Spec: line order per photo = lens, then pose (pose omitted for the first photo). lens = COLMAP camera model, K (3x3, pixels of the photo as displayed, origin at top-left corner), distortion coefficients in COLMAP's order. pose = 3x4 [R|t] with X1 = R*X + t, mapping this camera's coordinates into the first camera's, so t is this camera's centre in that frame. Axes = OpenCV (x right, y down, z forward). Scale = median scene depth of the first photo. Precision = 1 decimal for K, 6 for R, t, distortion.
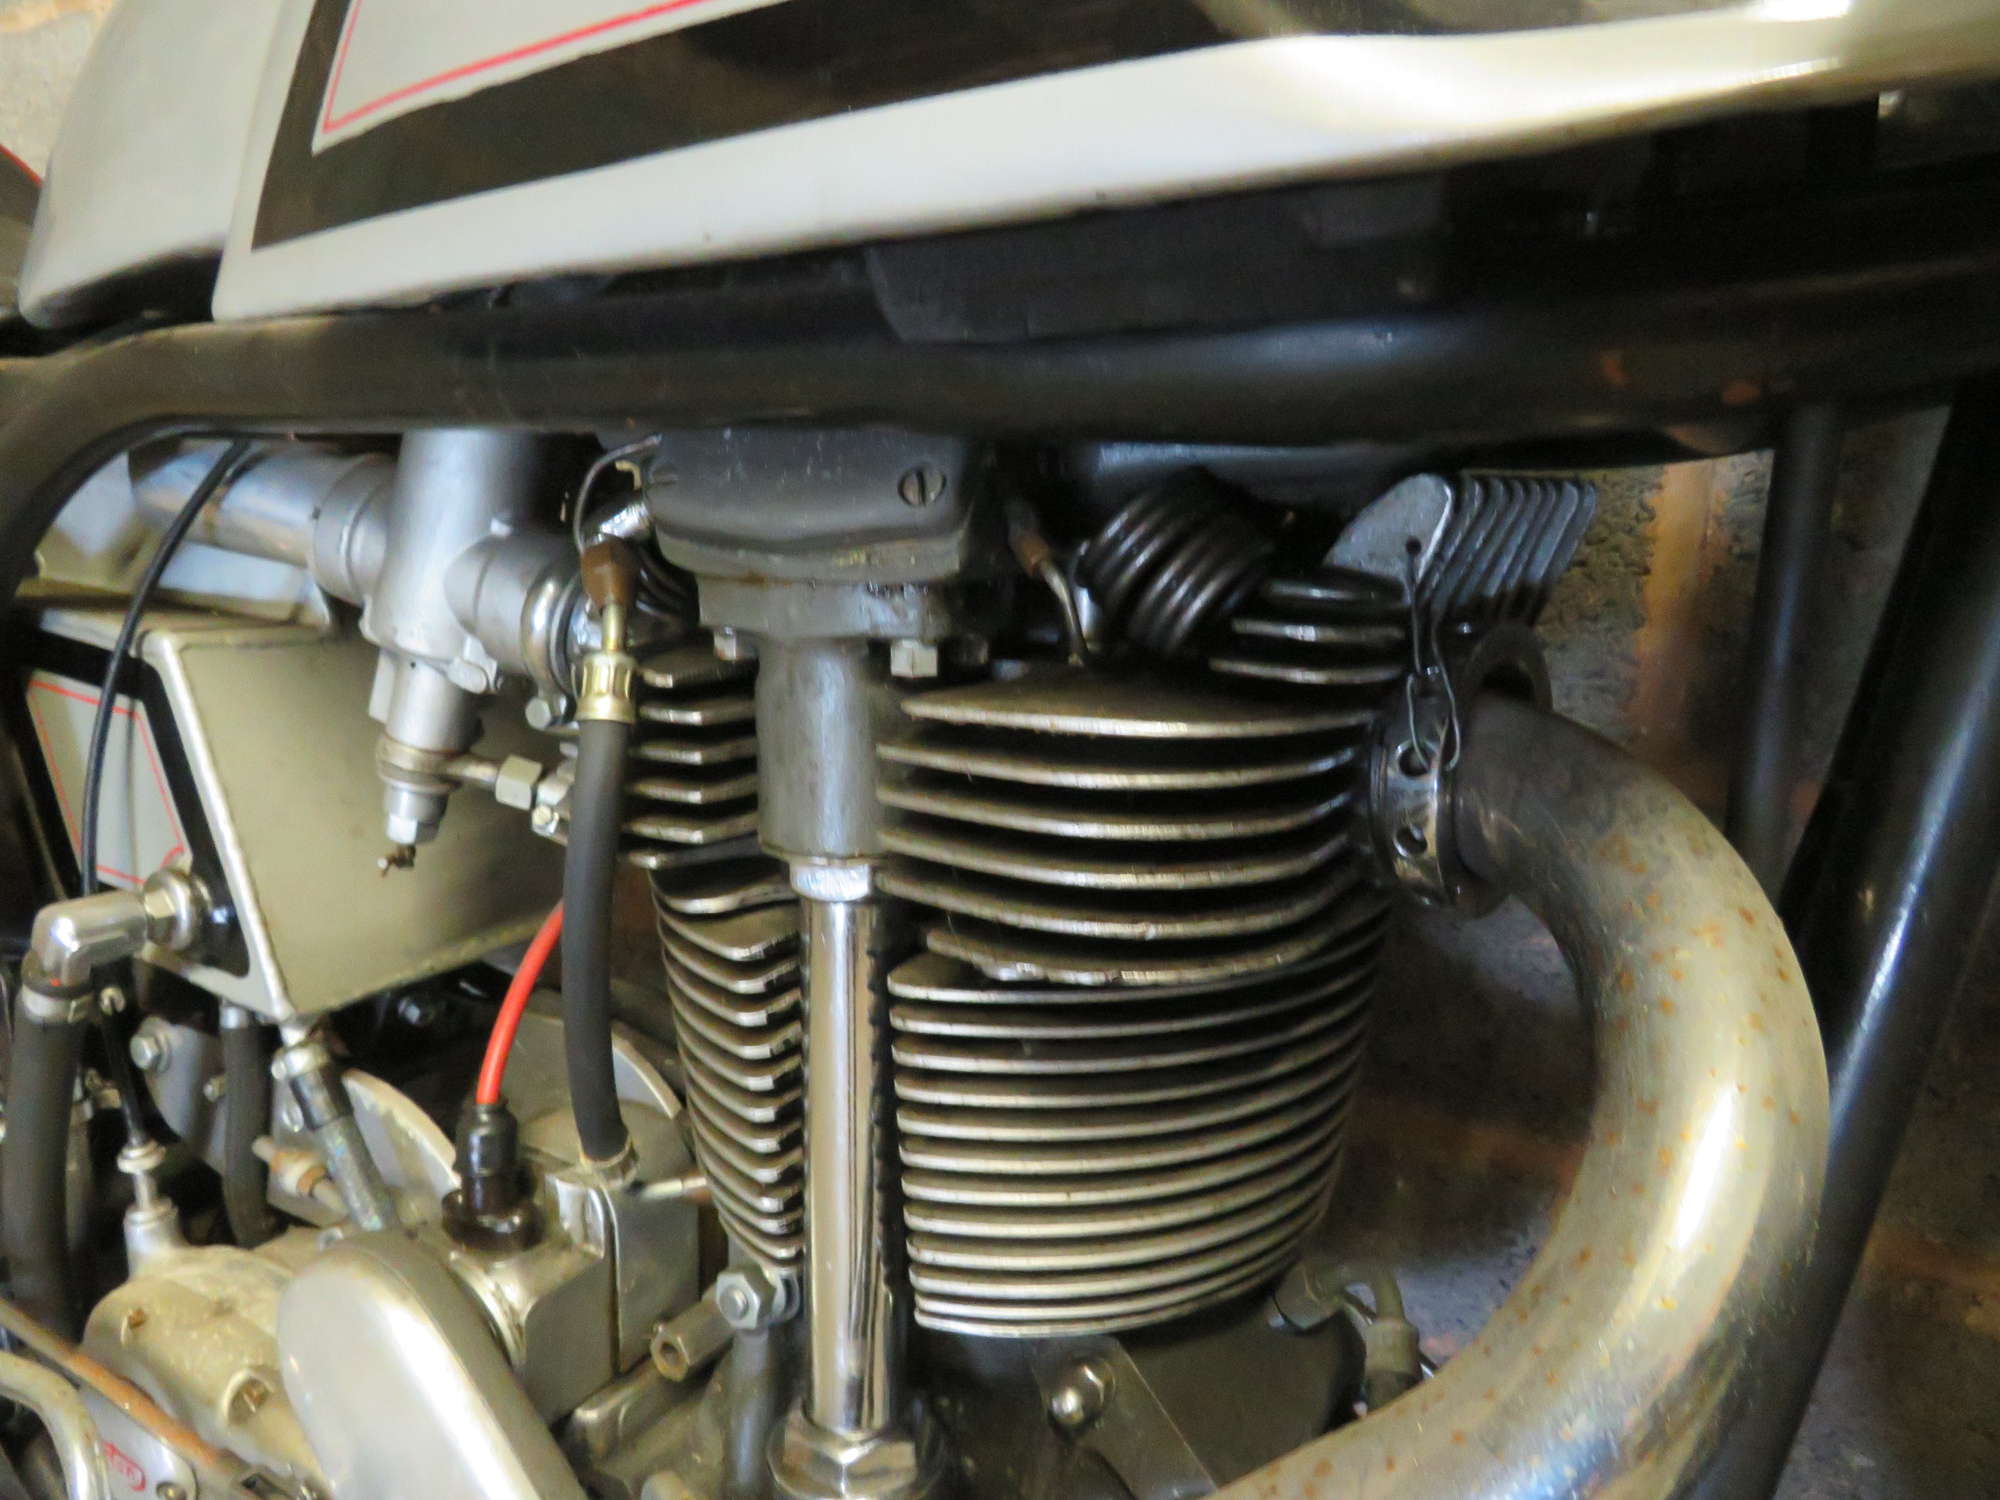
lens RADIAL K [[1403.0, 0, 991.9], [0, 1403.0, 743.0], [0, 0, 1]] dist [-0.026168, 0.000266]
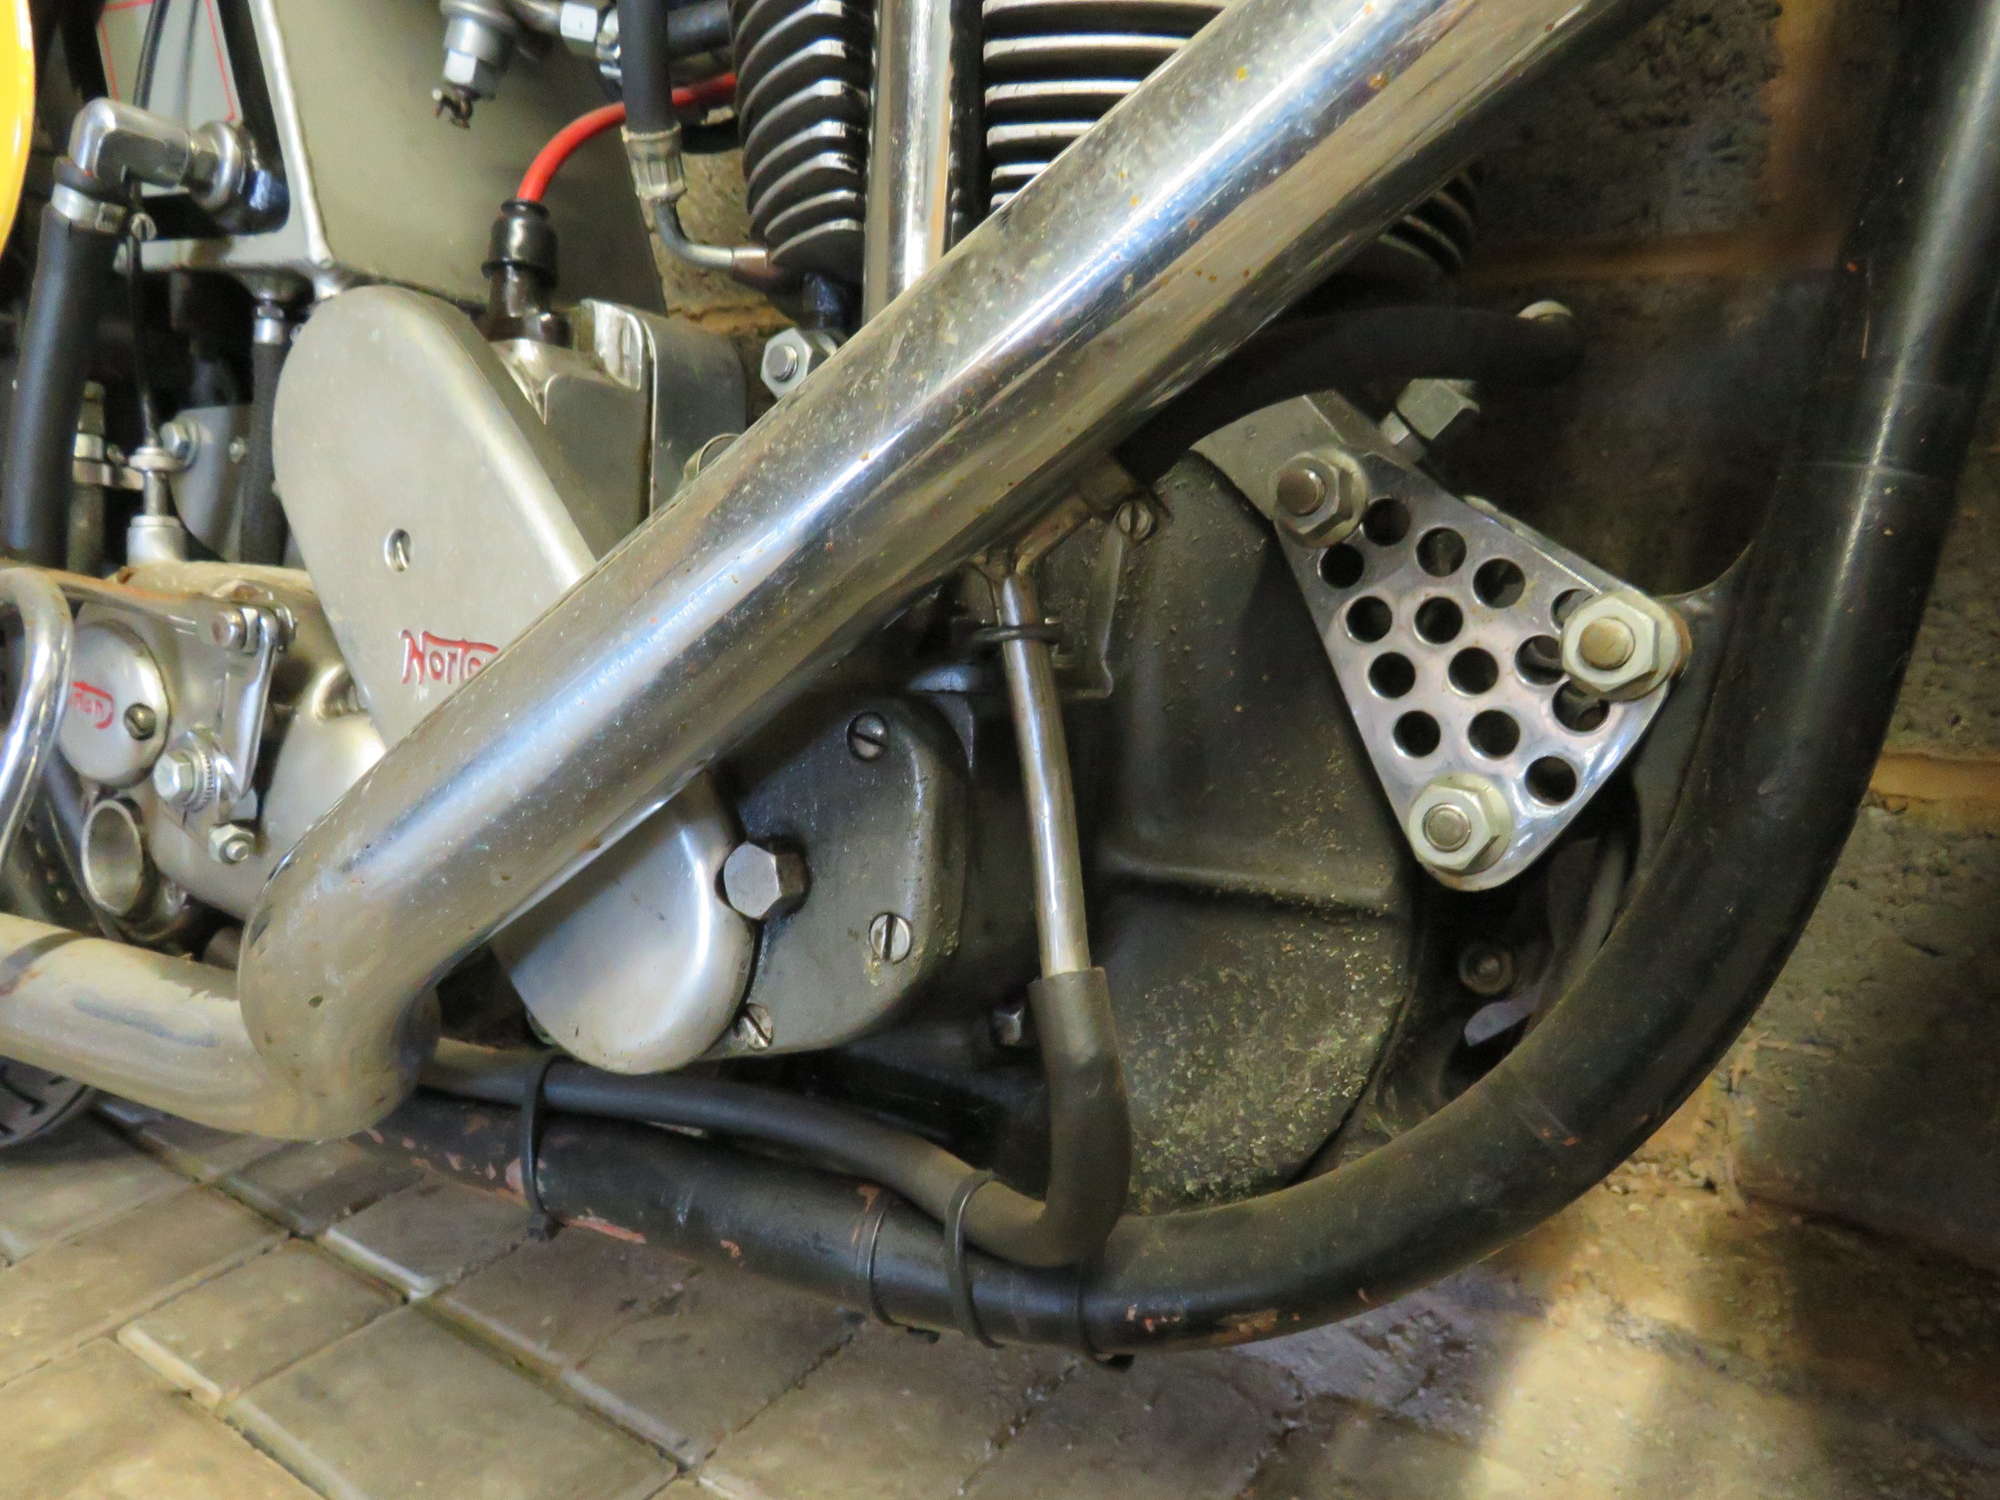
lens RADIAL K [[1410.0, 0, 991.3], [0, 1410.0, 747.4], [0, 0, 1]] dist [-0.026648, -0.004935]
pose [[0.998377, 0.033627, -0.045961, -0.002676], [-0.038445, 0.993373, -0.108314, 0.672709], [0.042015, 0.109905, 0.993054, 0.133742]]
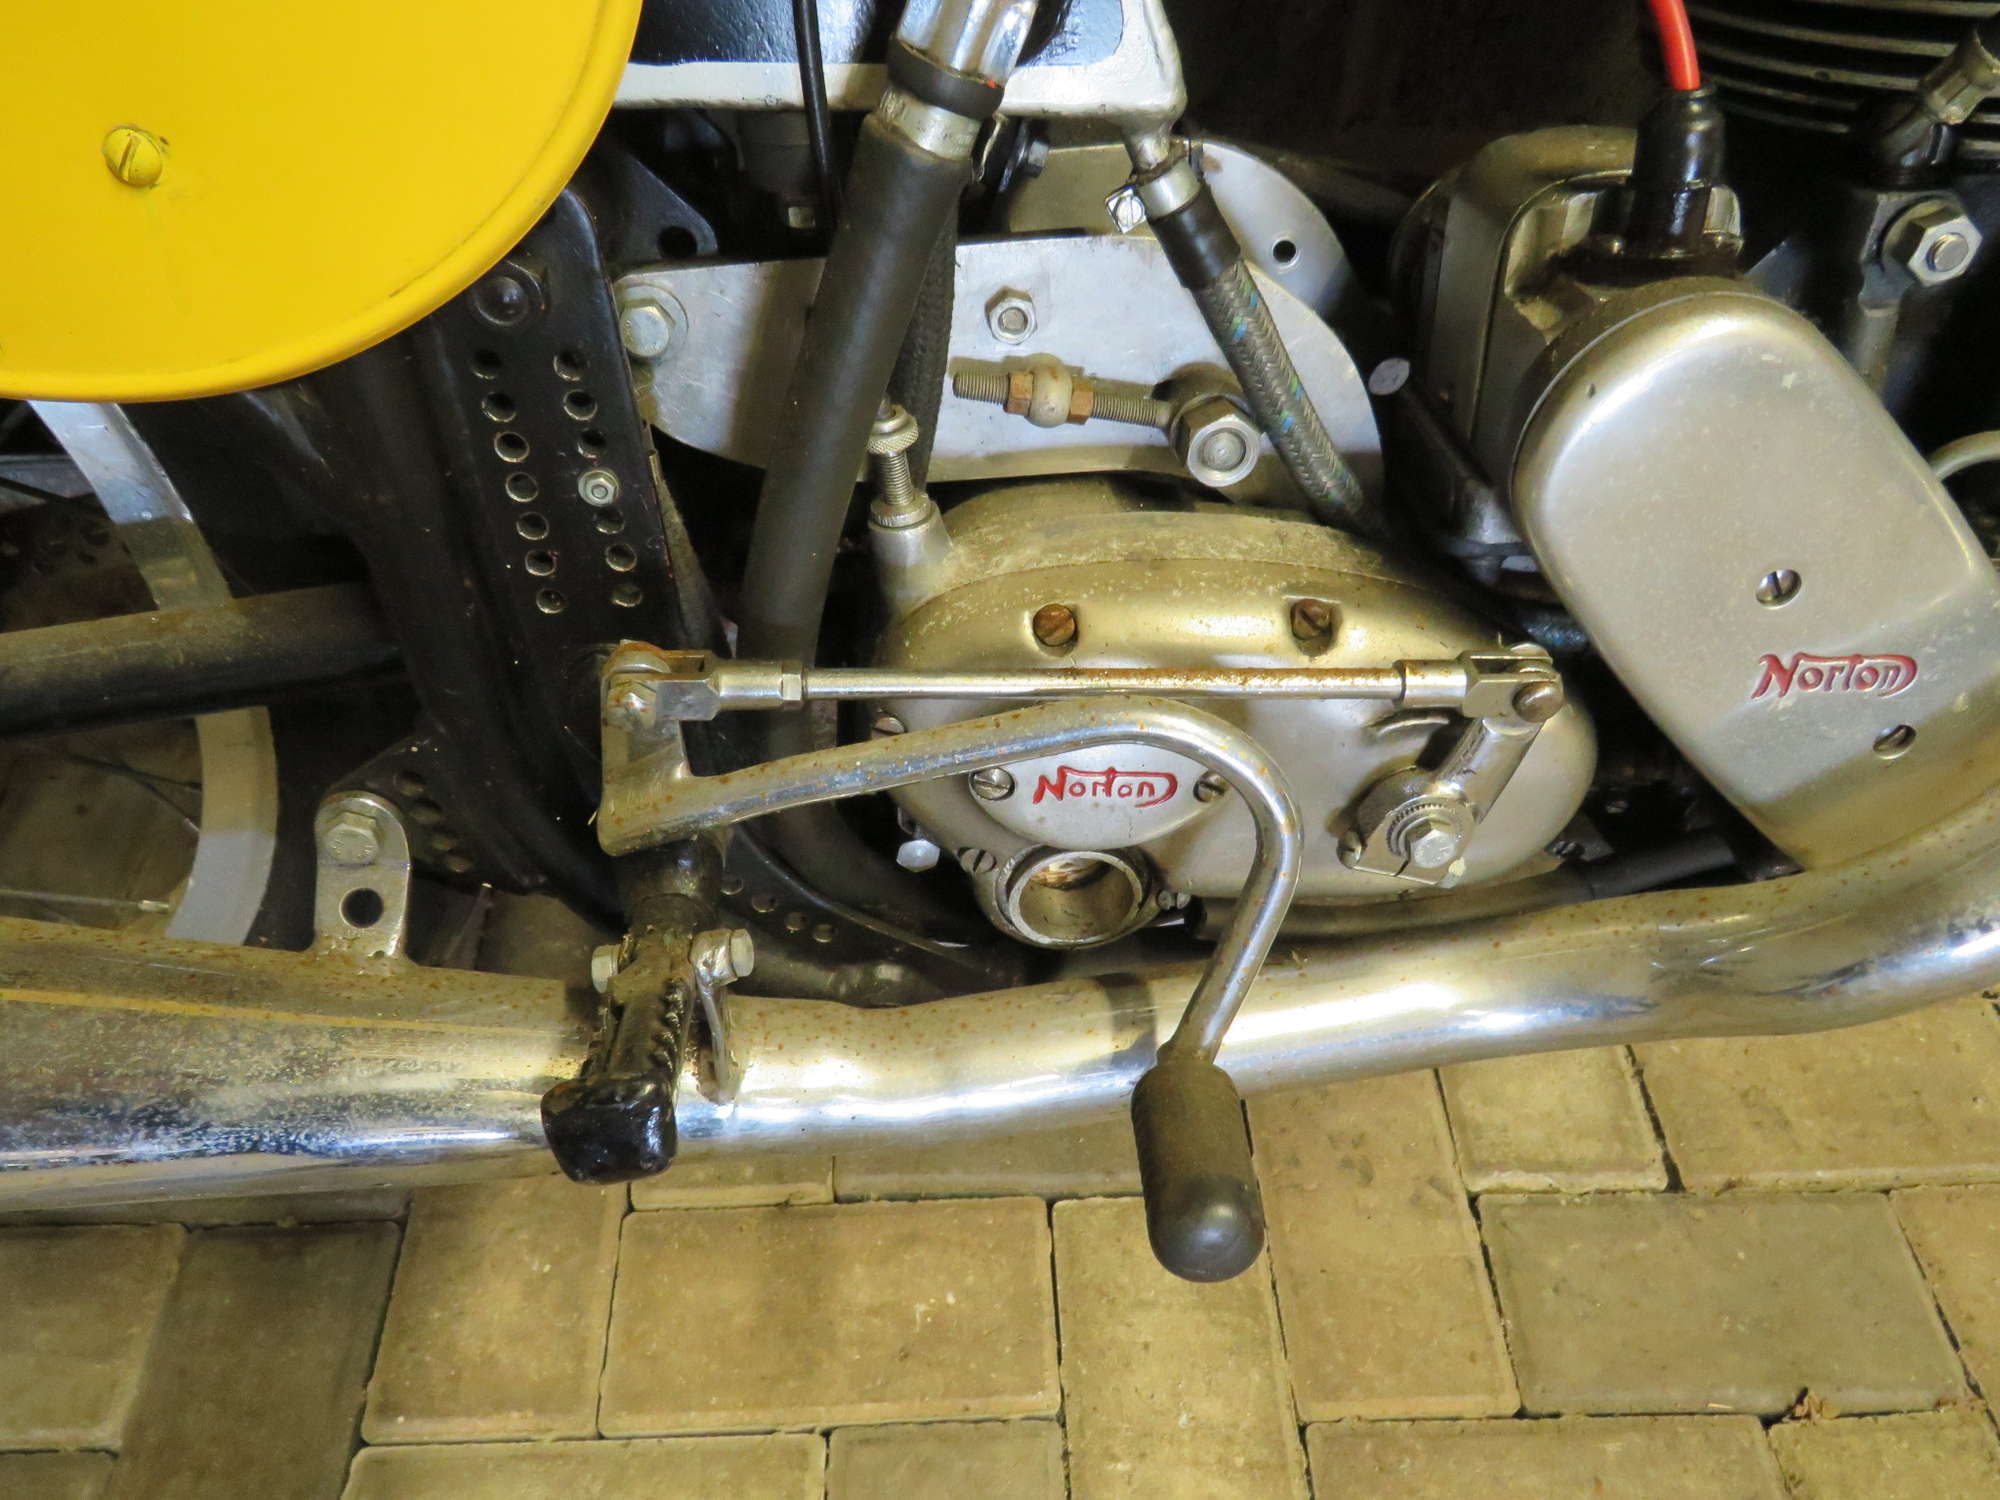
lens RADIAL K [[1403.0, 0, 991.9], [0, 1403.0, 743.0], [0, 0, 1]] dist [-0.026168, 0.000266]
pose [[0.834973, -0.382820, 0.395308, -1.048920], [0.162702, 0.857987, 0.487222, 0.132335], [-0.525688, -0.342500, 0.778682, 0.483959]]
